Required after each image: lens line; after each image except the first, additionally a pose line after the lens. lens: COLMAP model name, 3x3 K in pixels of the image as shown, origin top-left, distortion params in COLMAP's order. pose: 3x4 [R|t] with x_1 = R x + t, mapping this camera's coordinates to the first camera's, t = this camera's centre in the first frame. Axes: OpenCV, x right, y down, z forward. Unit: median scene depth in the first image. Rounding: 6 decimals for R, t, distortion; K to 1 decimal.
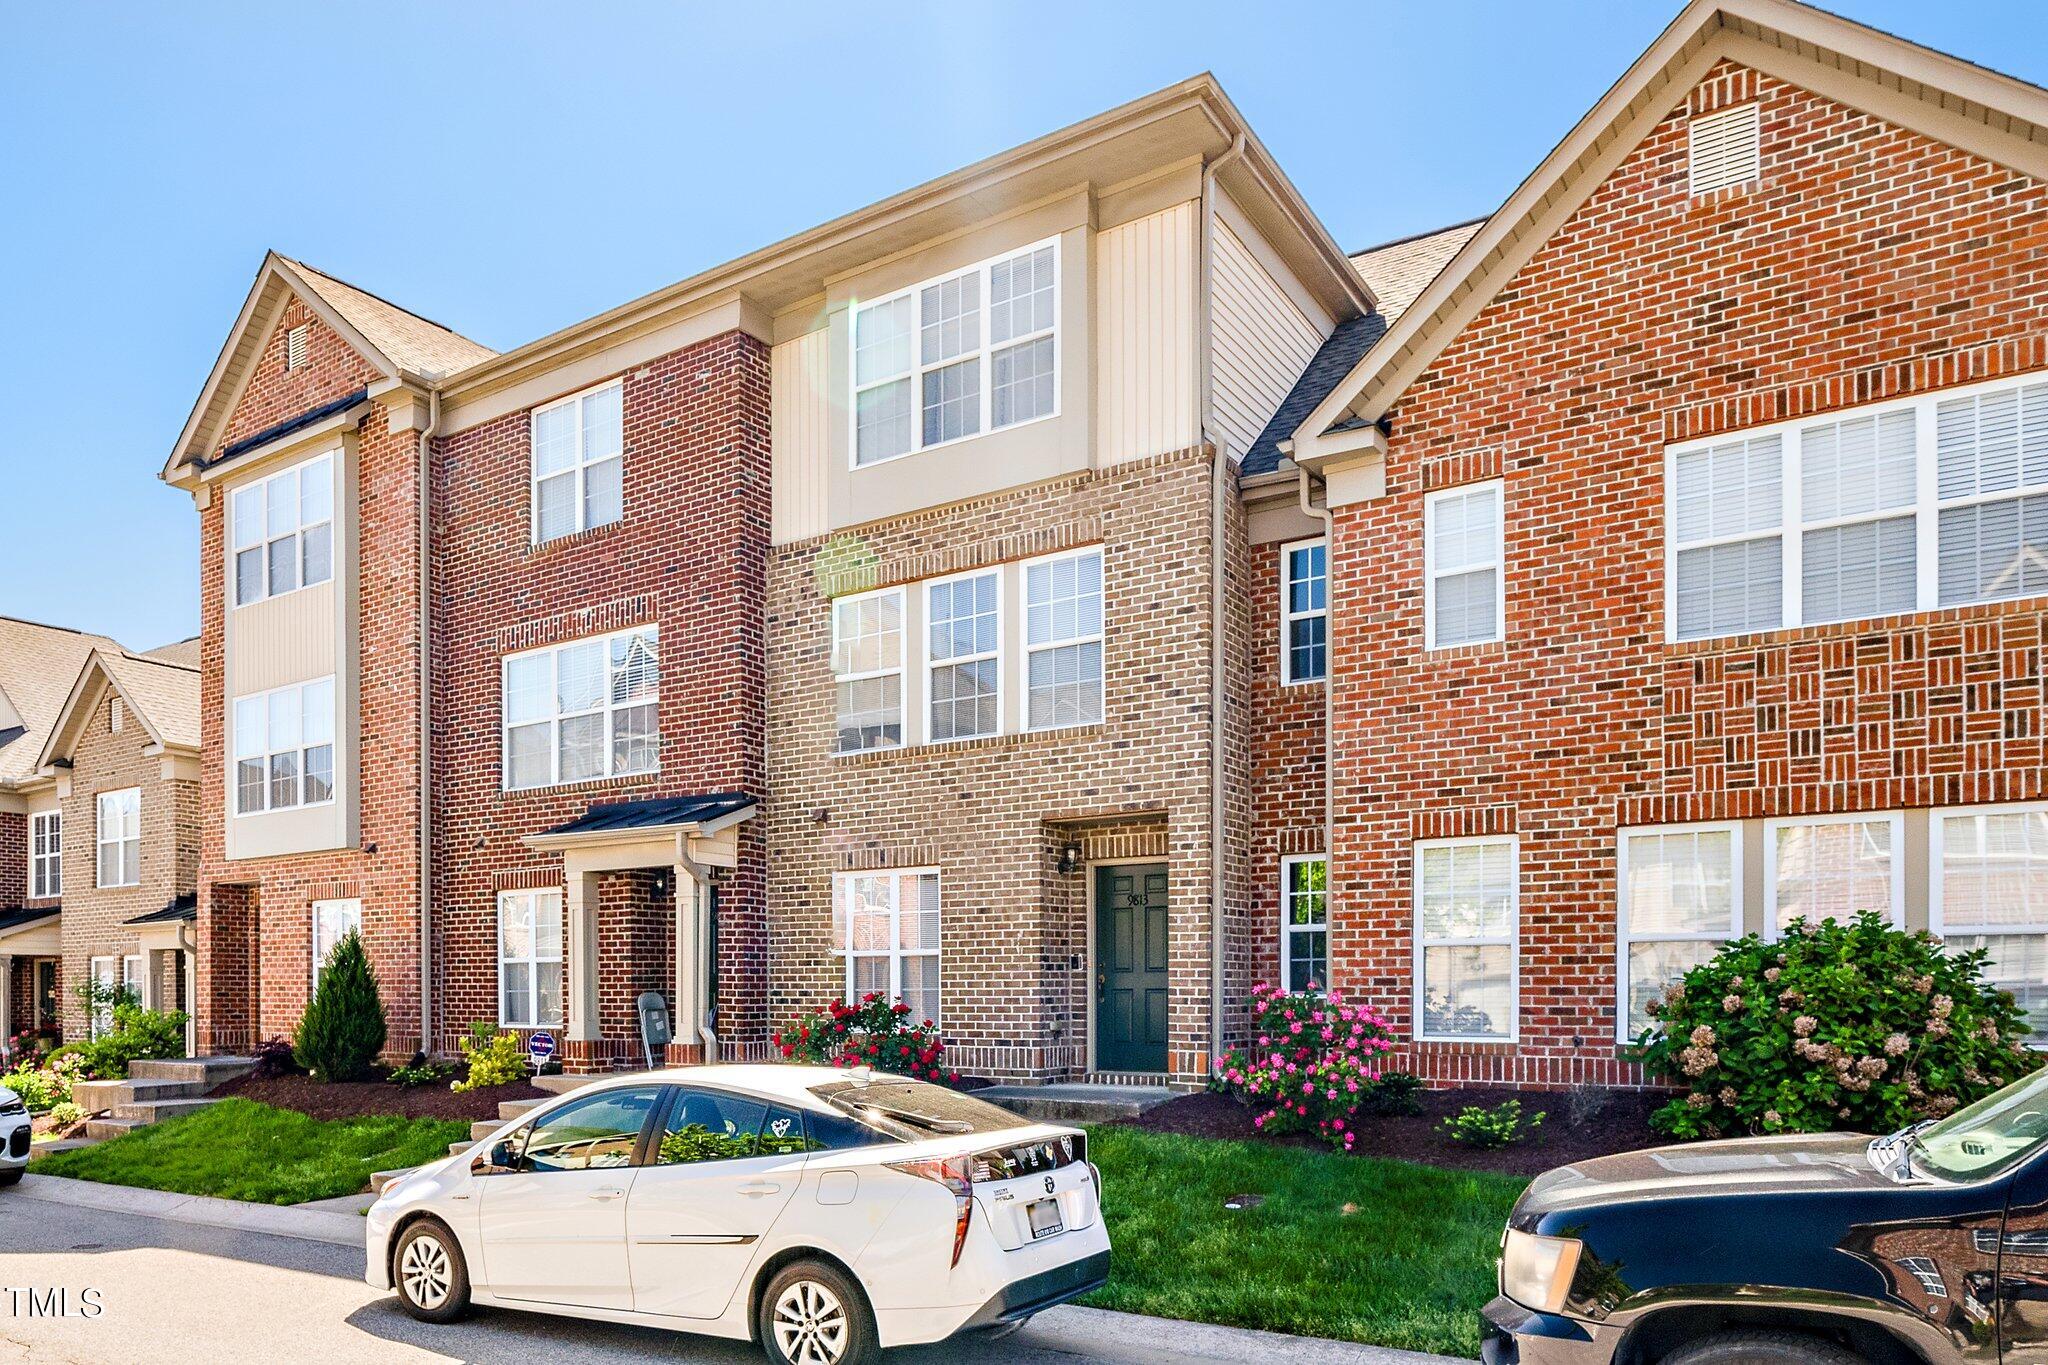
lens RADIAL K [[1224.3, 0, 1024.0], [0, 1224.3, 682.5], [0, 0, 1]] dist [-0.008727, 0.000059]
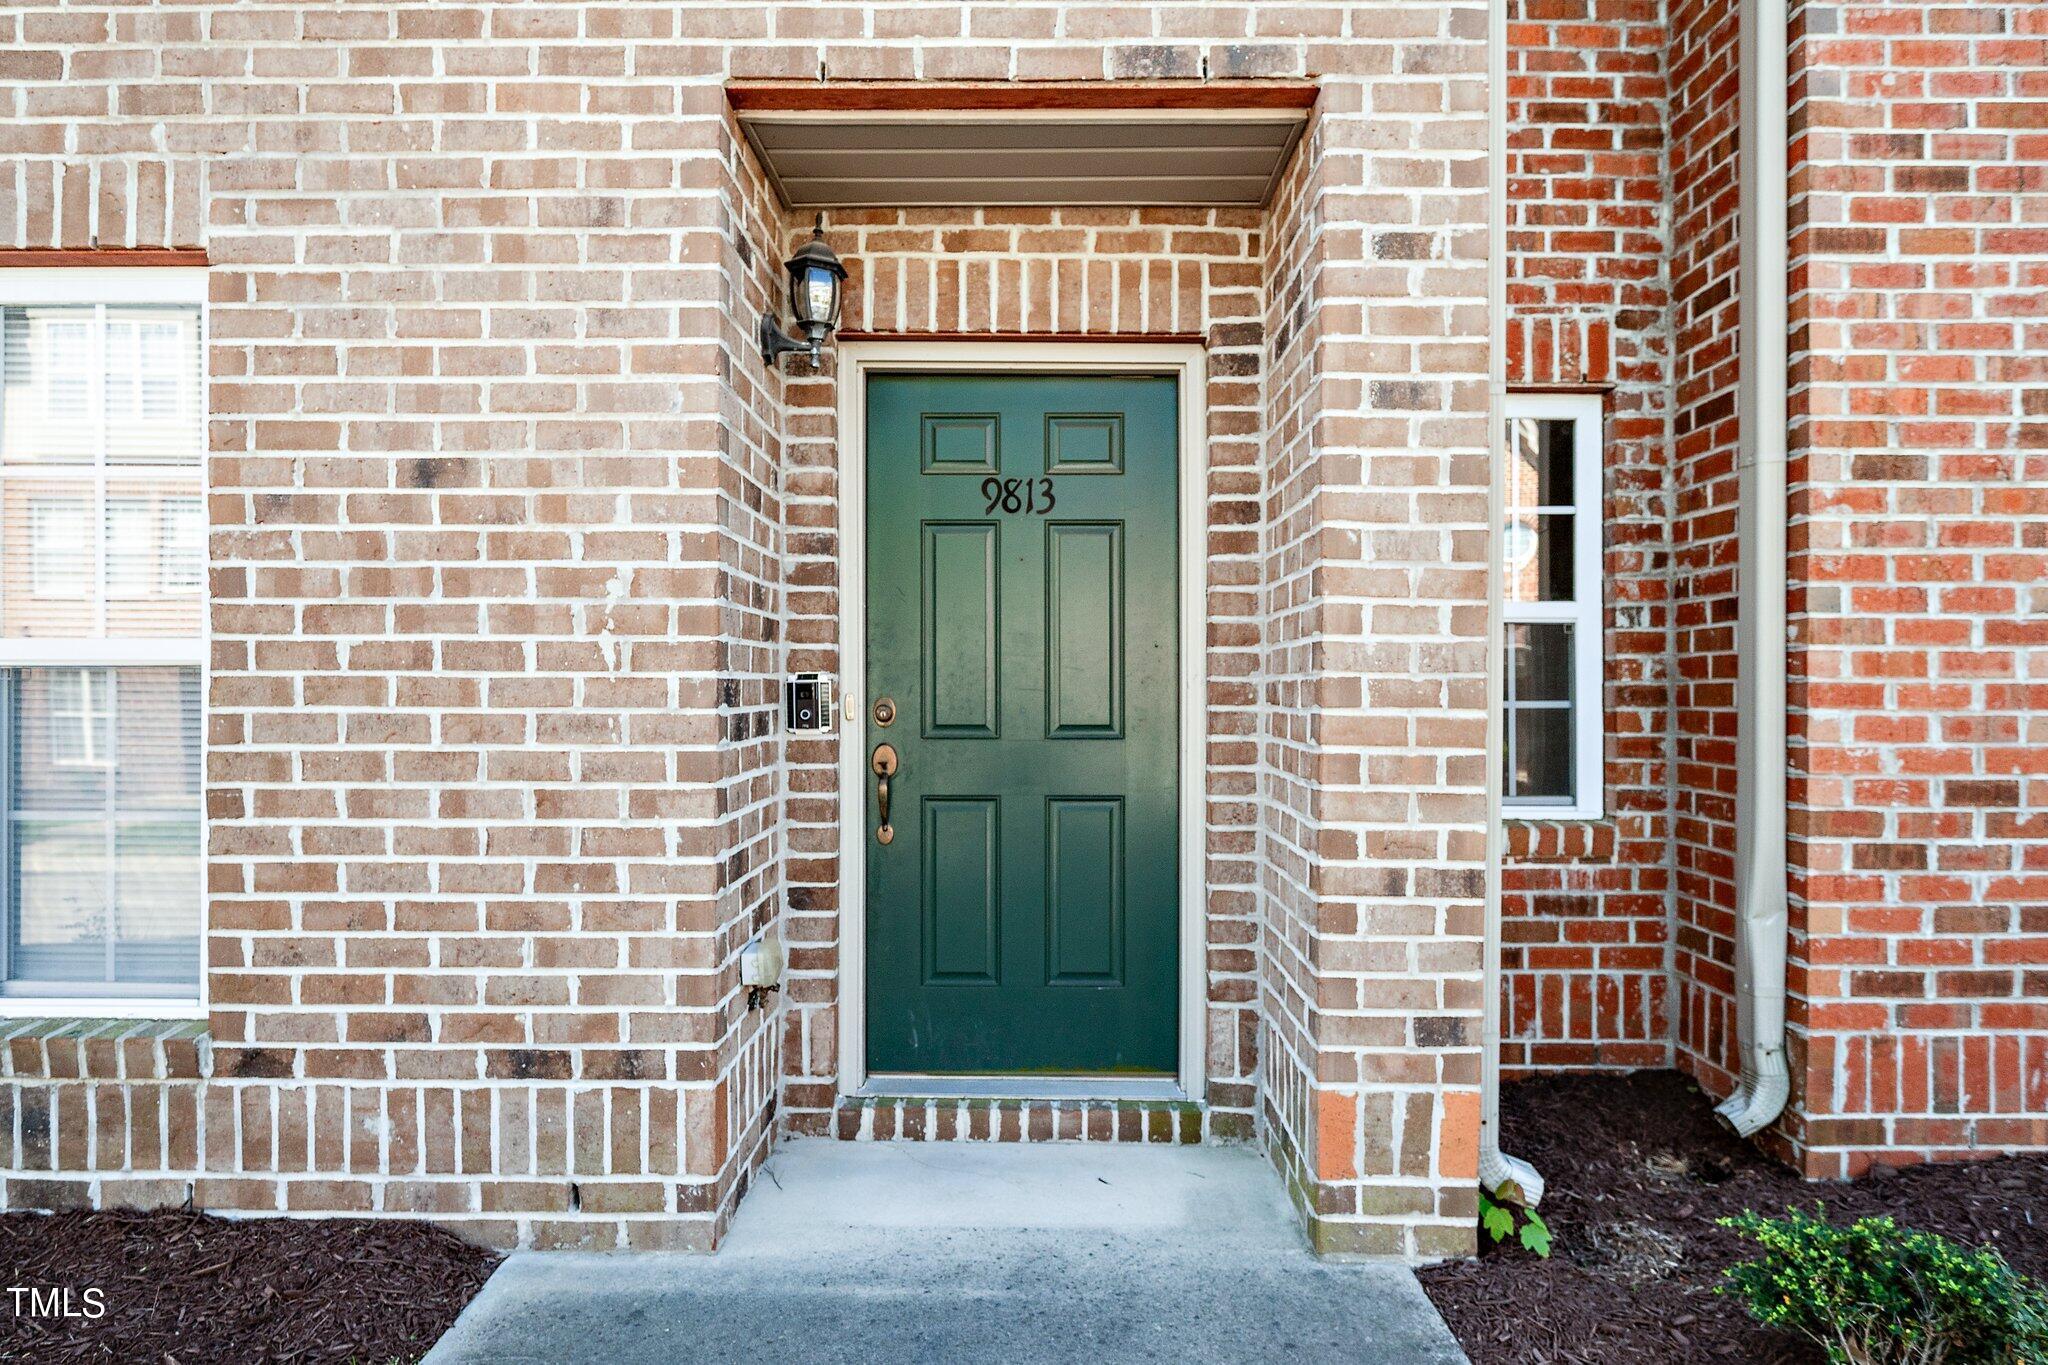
lens RADIAL K [[1224.3, 0, 1024.0], [0, 1224.3, 682.5], [0, 0, 1]] dist [-0.008727, 0.000059]
pose [[0.897232, 0.015884, 0.441273, -0.035290], [-0.116916, 0.972230, 0.202729, 0.172231], [-0.425799, -0.233487, 0.874173, 0.782888]]
